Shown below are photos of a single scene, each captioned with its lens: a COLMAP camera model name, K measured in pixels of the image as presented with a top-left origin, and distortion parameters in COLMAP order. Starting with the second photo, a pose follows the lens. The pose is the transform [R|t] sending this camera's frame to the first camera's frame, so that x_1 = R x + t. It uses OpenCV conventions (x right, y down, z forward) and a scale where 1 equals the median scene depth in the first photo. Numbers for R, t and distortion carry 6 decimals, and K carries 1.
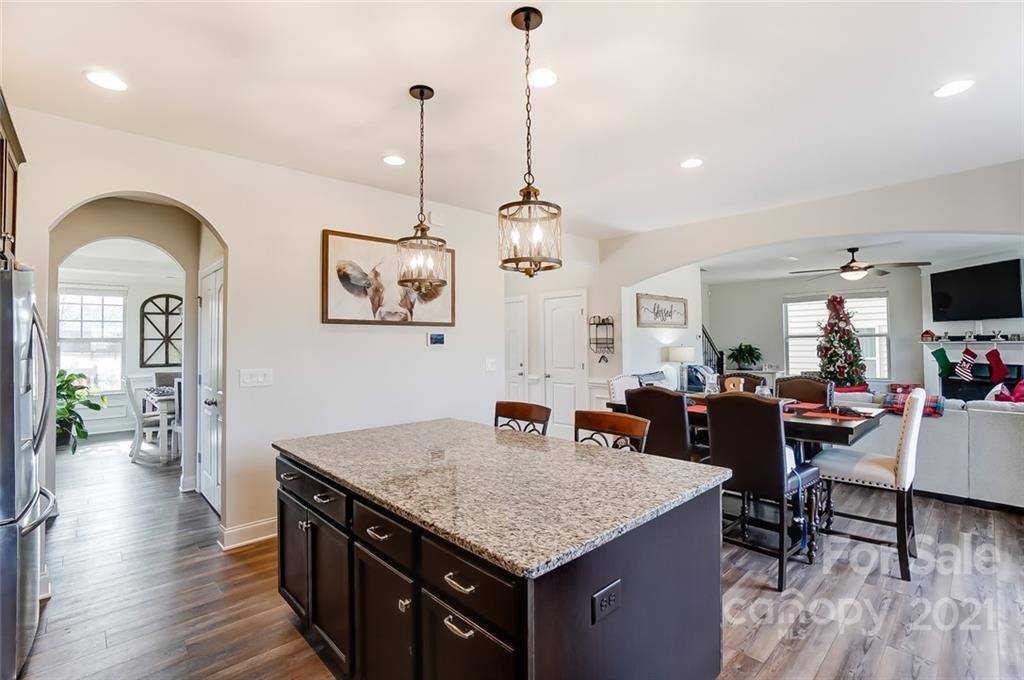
lens RADIAL K [[457.5, 0, 504.0], [0, 457.5, 343.0], [0, 0, 1]] dist [-0.020269, 0.002040]
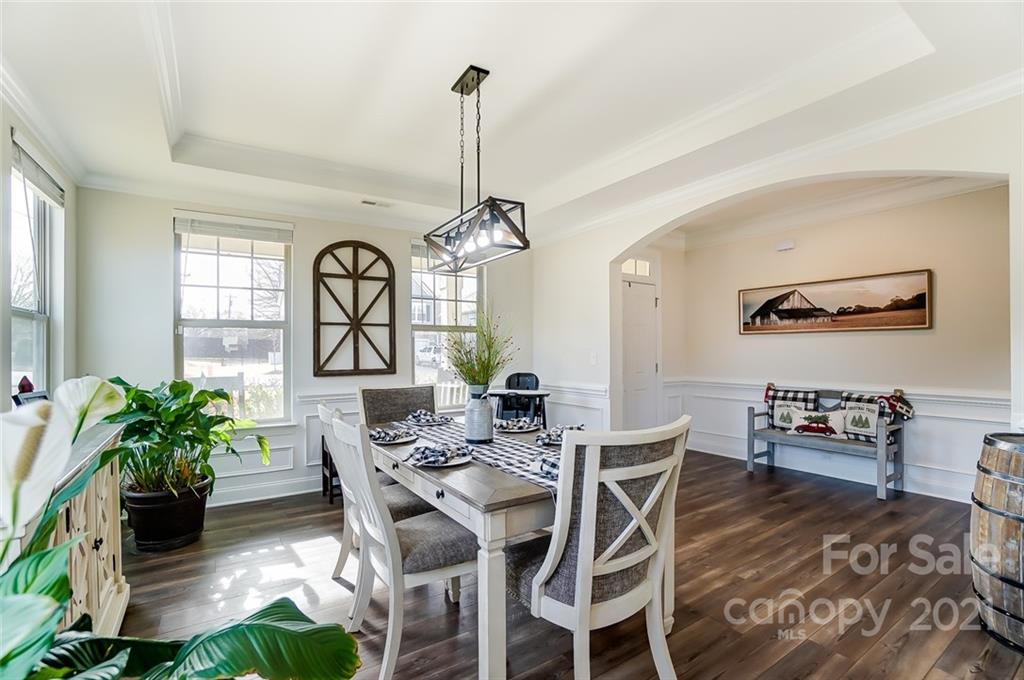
lens RADIAL K [[457.5, 0, 505.7], [0, 457.5, 355.6], [0, 0, 1]] dist [-0.020269, 0.002040]
pose [[0.986200, -0.000352, -0.165557, -0.490165], [0.002310, 0.999930, 0.011639, 0.023995], [0.165541, -0.011860, 0.986132, 0.503538]]
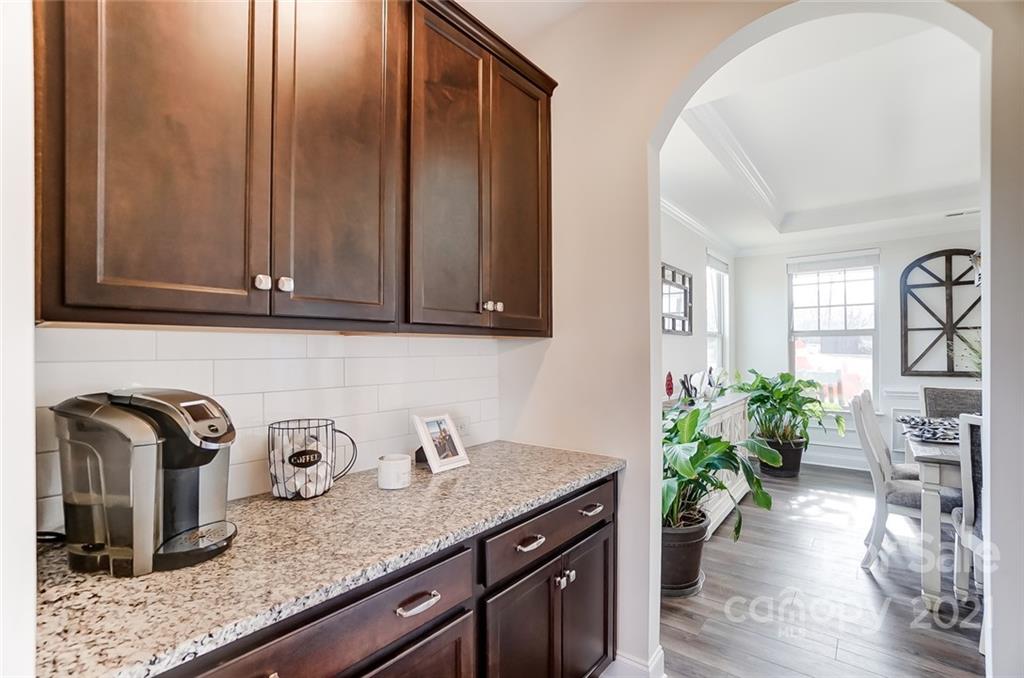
lens RADIAL K [[457.5, 0, 503.2], [0, 457.5, 344.3], [0, 0, 1]] dist [-0.020269, 0.002040]
pose [[0.135786, -0.011473, -0.990672, -0.266183], [0.006393, 0.999922, -0.010704, 0.014618], [0.990718, -0.004880, 0.135849, 0.373919]]
